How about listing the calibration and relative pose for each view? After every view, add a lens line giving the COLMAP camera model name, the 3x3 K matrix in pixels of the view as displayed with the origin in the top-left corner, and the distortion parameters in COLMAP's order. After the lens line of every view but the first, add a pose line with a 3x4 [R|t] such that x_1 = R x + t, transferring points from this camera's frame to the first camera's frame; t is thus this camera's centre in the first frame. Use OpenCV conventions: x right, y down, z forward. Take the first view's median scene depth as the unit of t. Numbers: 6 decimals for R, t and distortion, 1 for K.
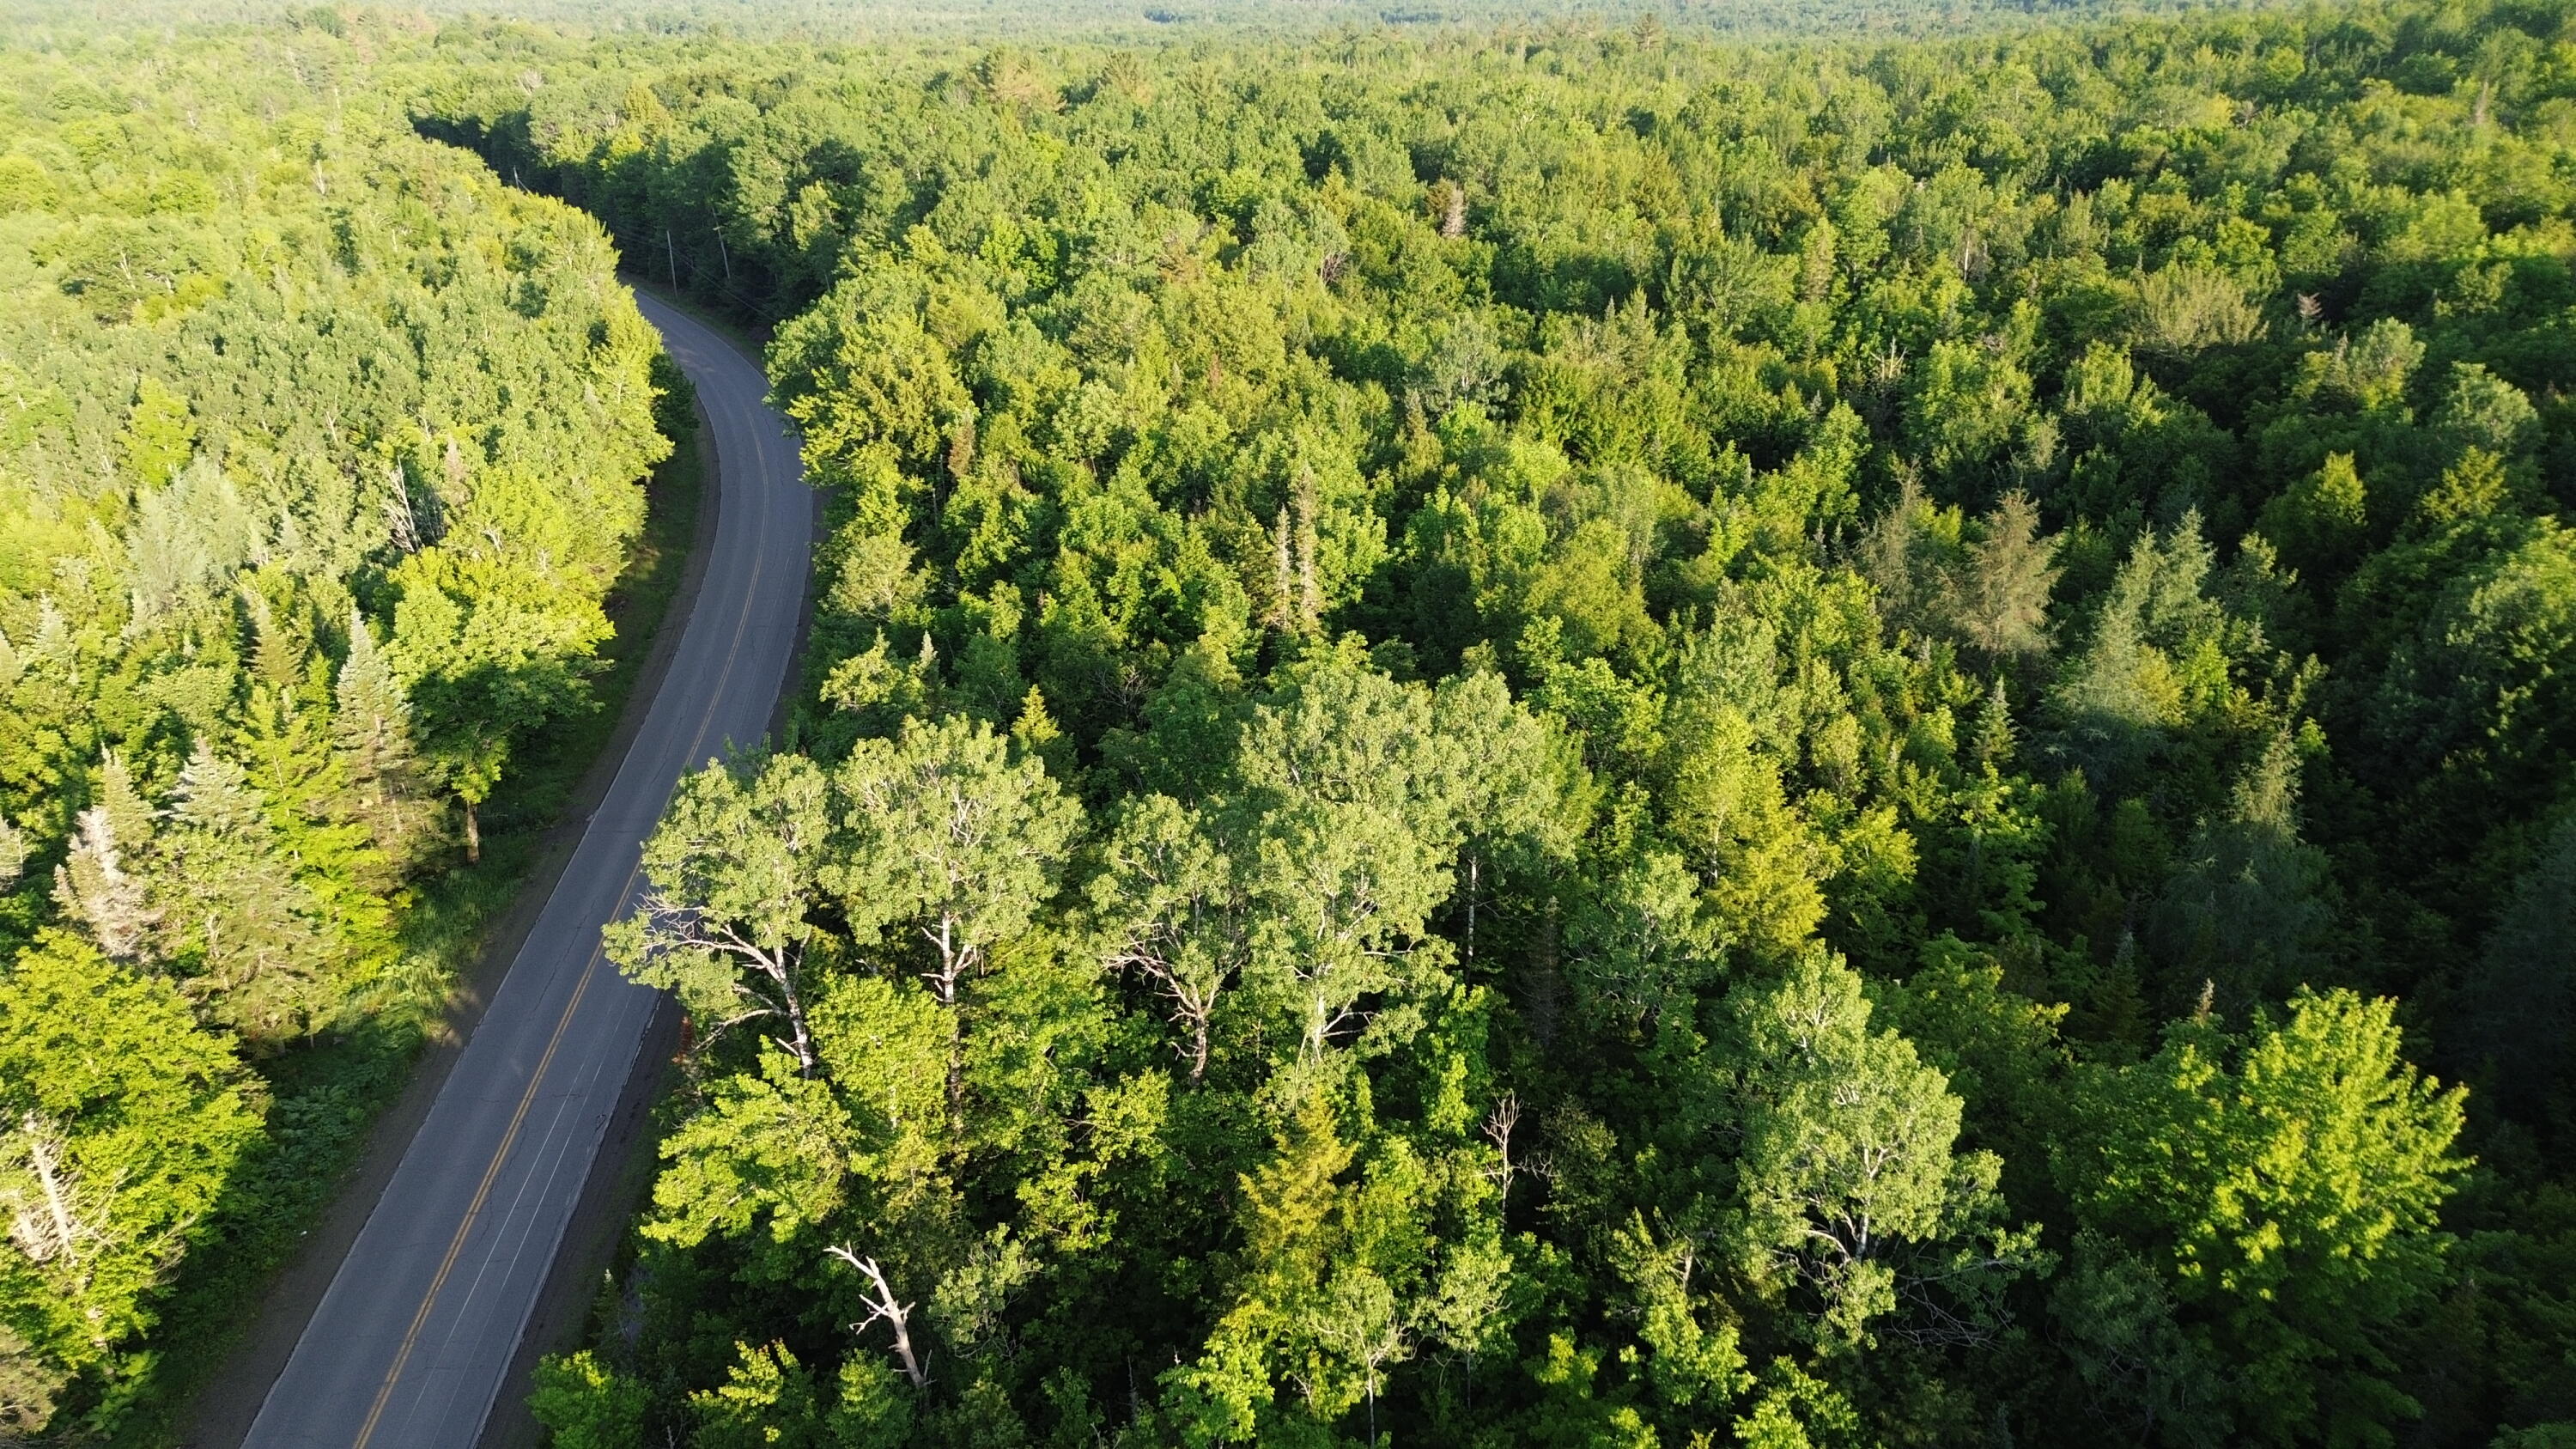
lens RADIAL K [[1834.1, 0, 1290.6], [0, 1834.1, 718.4], [0, 0, 1]] dist [0.069628, -0.068519]
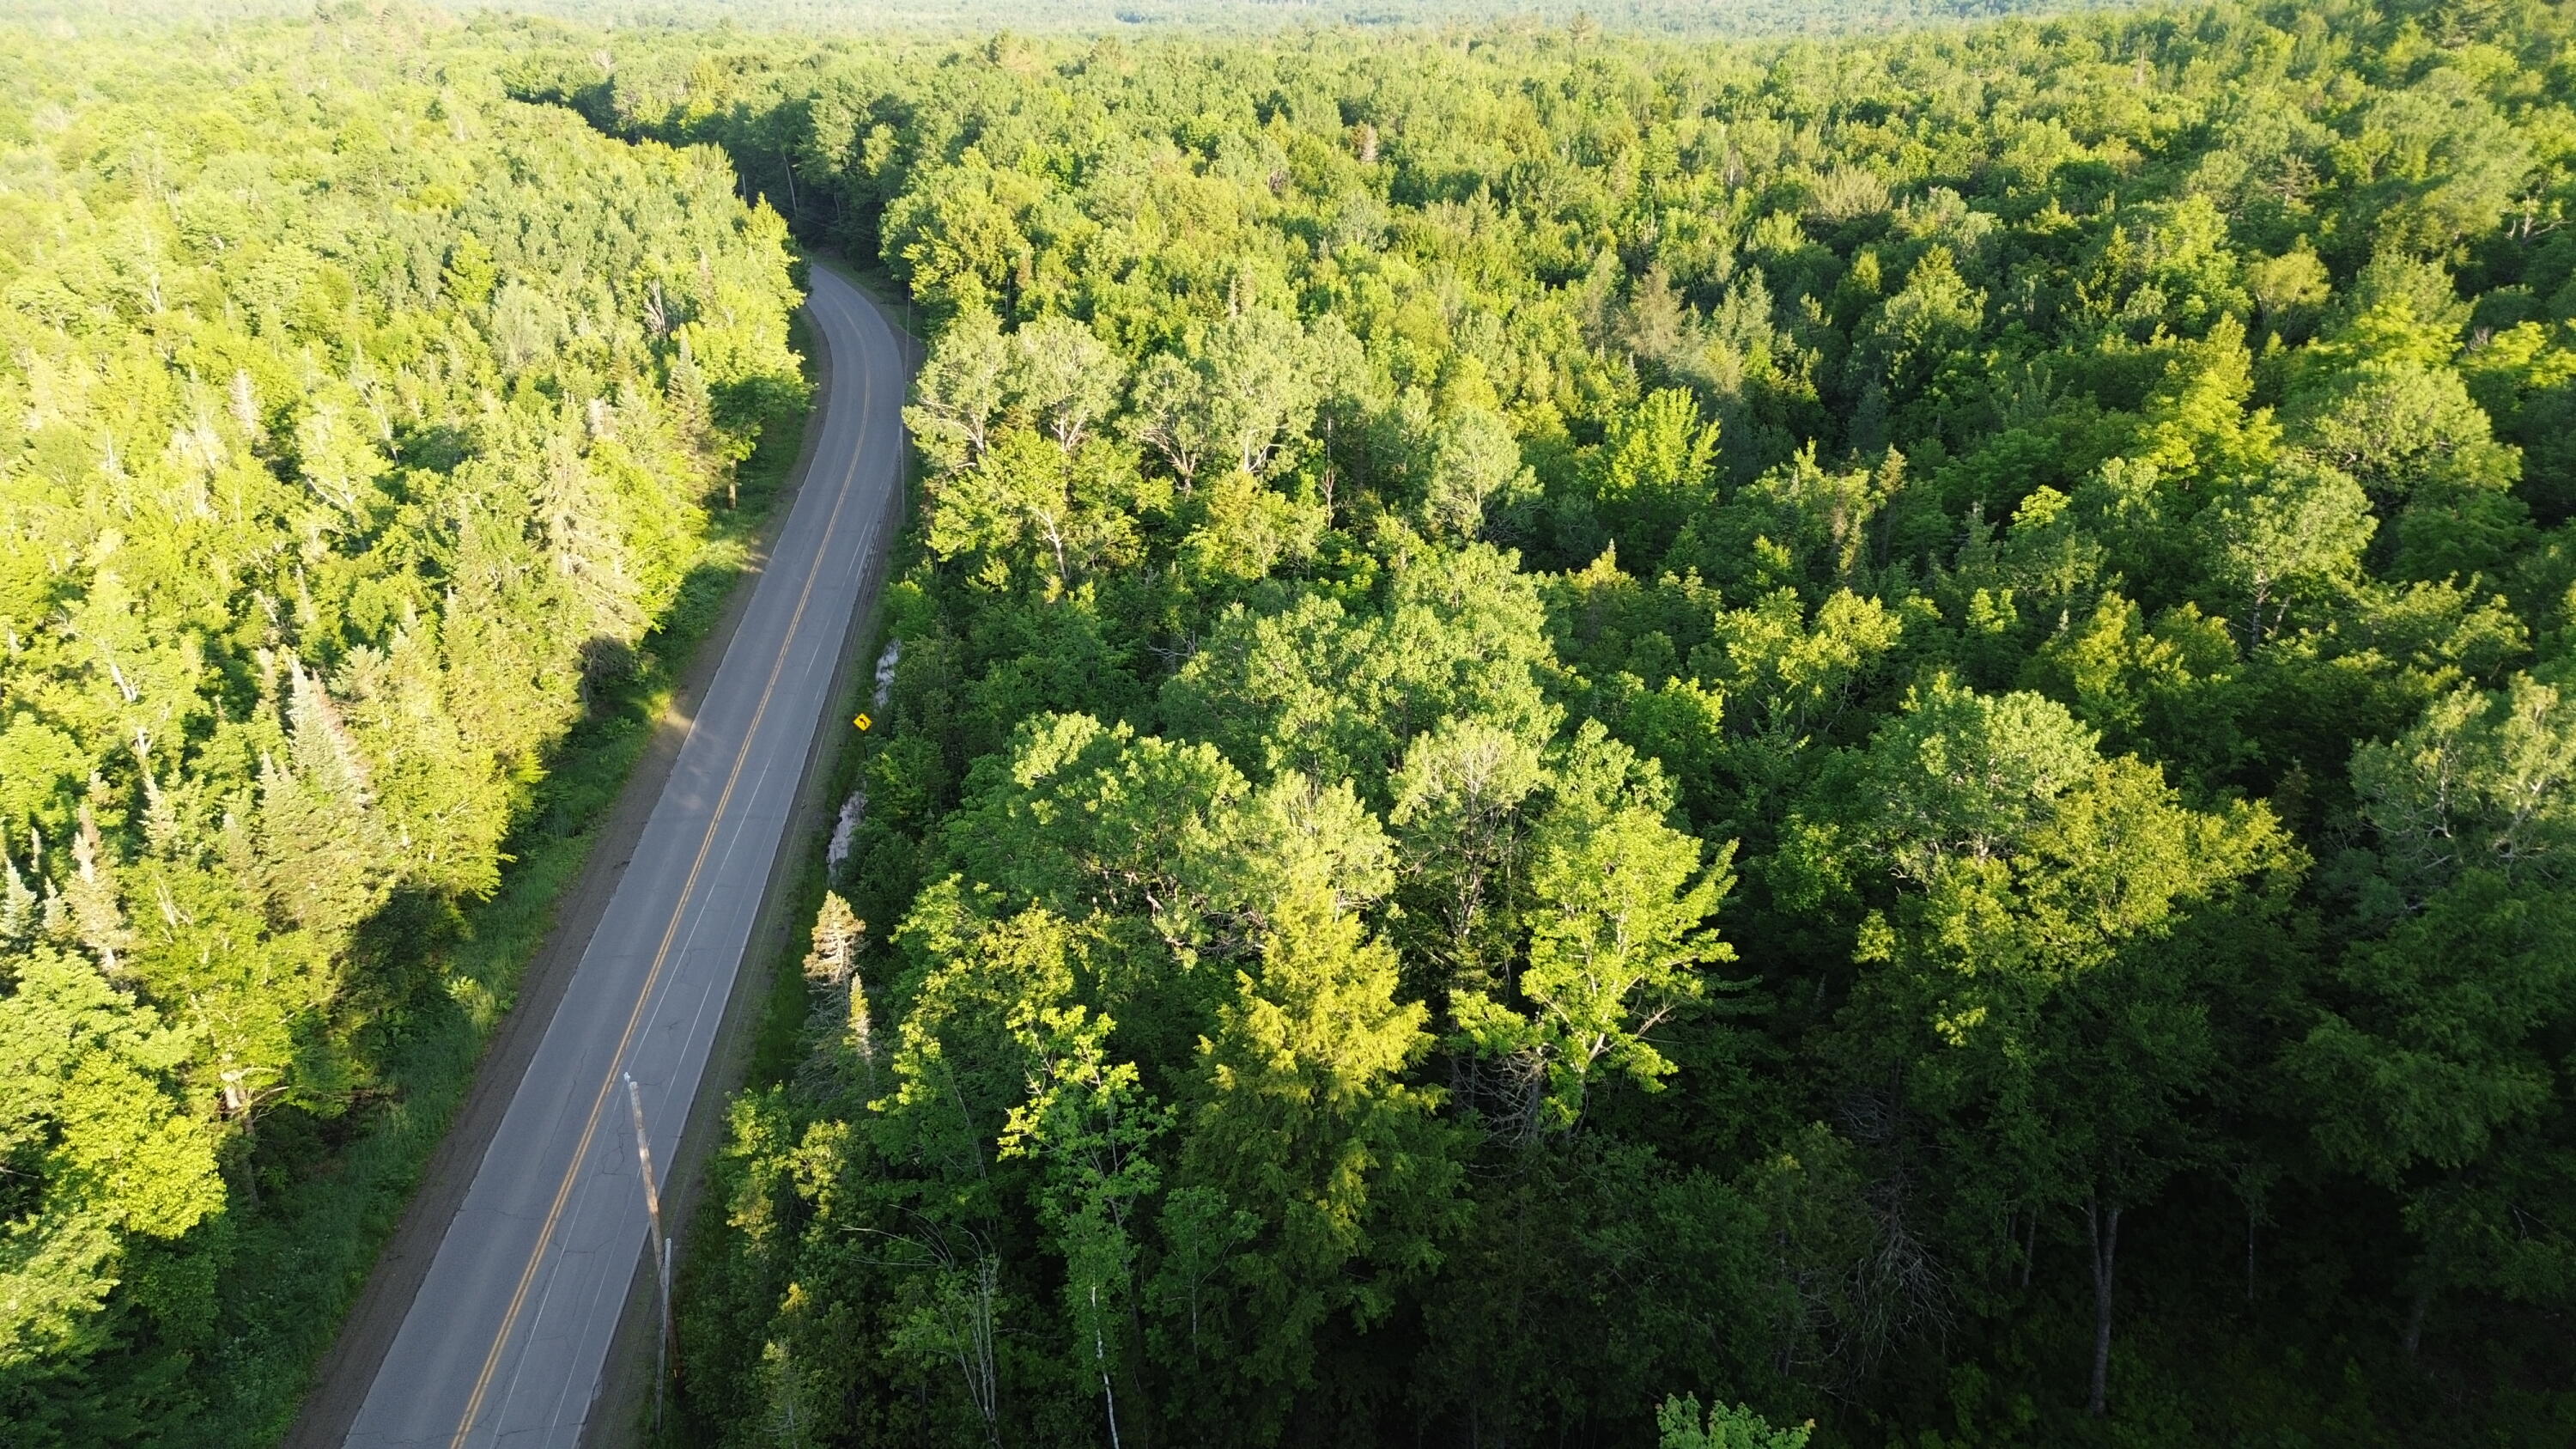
lens RADIAL K [[1834.1, 0, 1294.8], [0, 1834.1, 722.3], [0, 0, 1]] dist [0.069628, -0.068519]
pose [[0.999832, -0.002607, 0.018128, 0.015554], [0.002610, 0.999997, -0.000152, 0.215818], [-0.018128, 0.000199, 0.999836, -0.502464]]
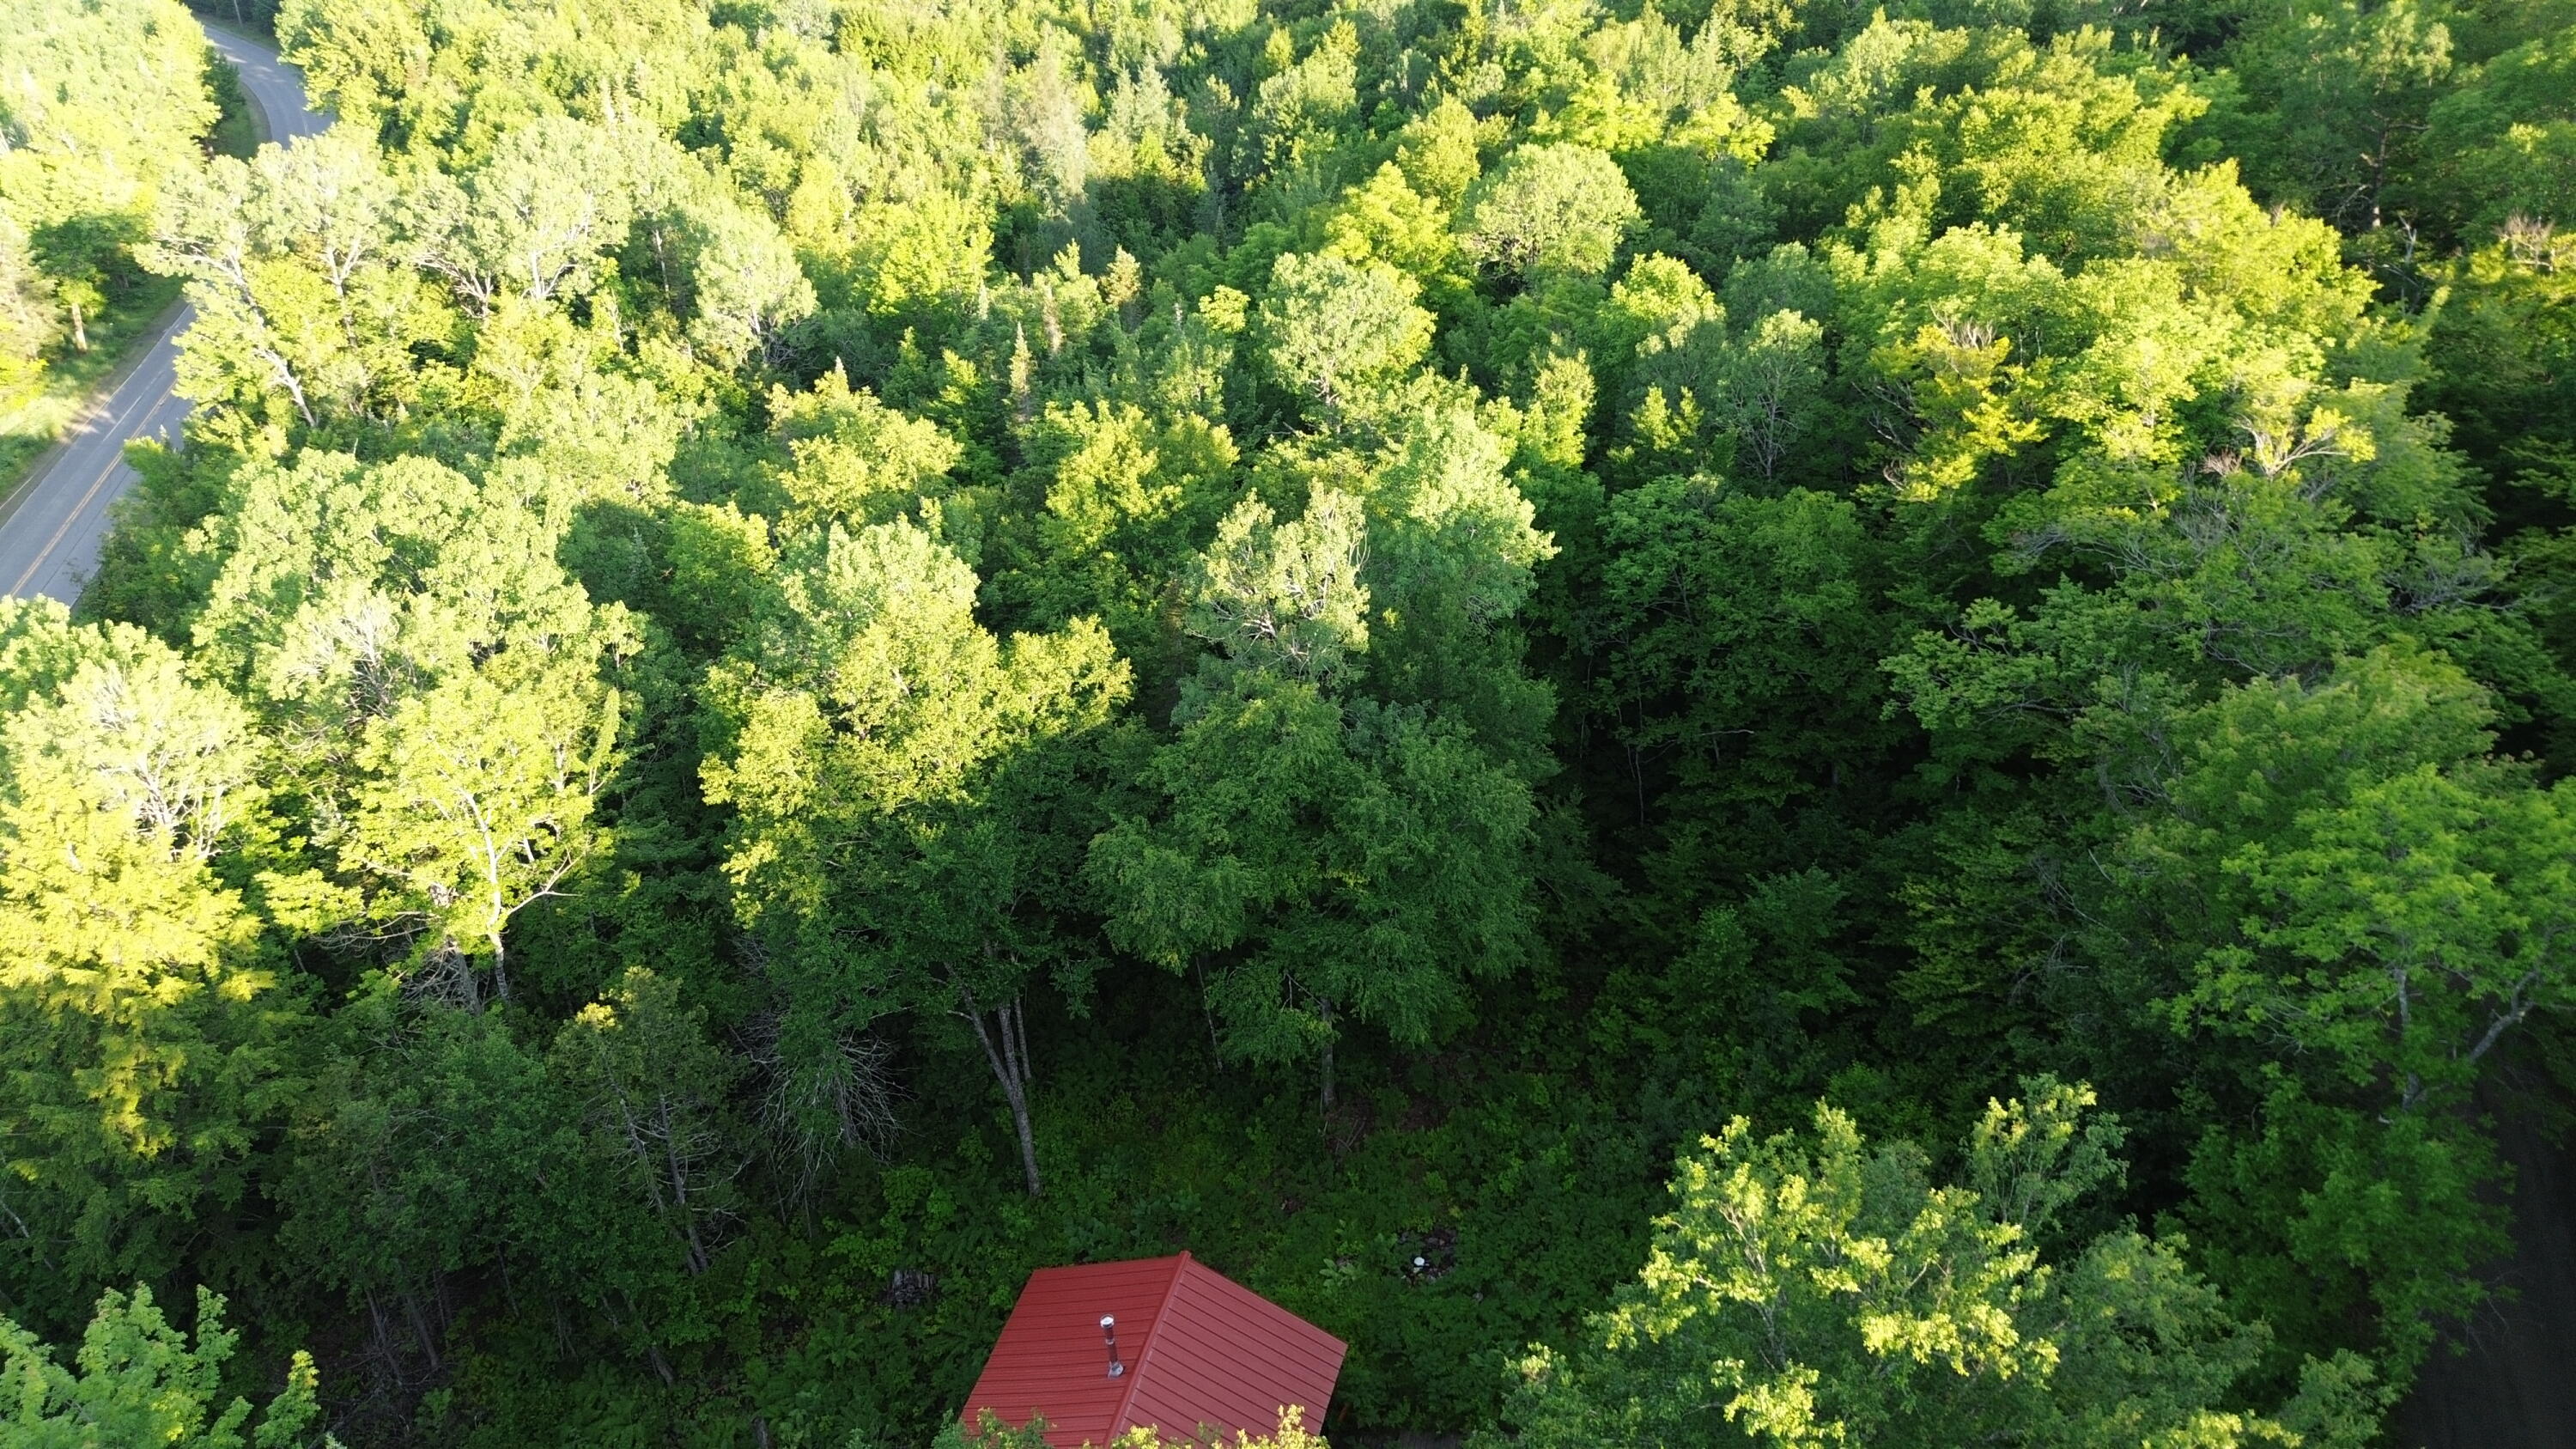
lens RADIAL K [[1834.1, 0, 1289.7], [0, 1834.1, 727.7], [0, 0, 1]] dist [0.069628, -0.068519]
pose [[0.988238, -0.084205, 0.127653, 0.243701], [0.068798, 0.990309, 0.120640, 0.210654], [-0.136575, -0.110439, 0.984454, -0.520631]]
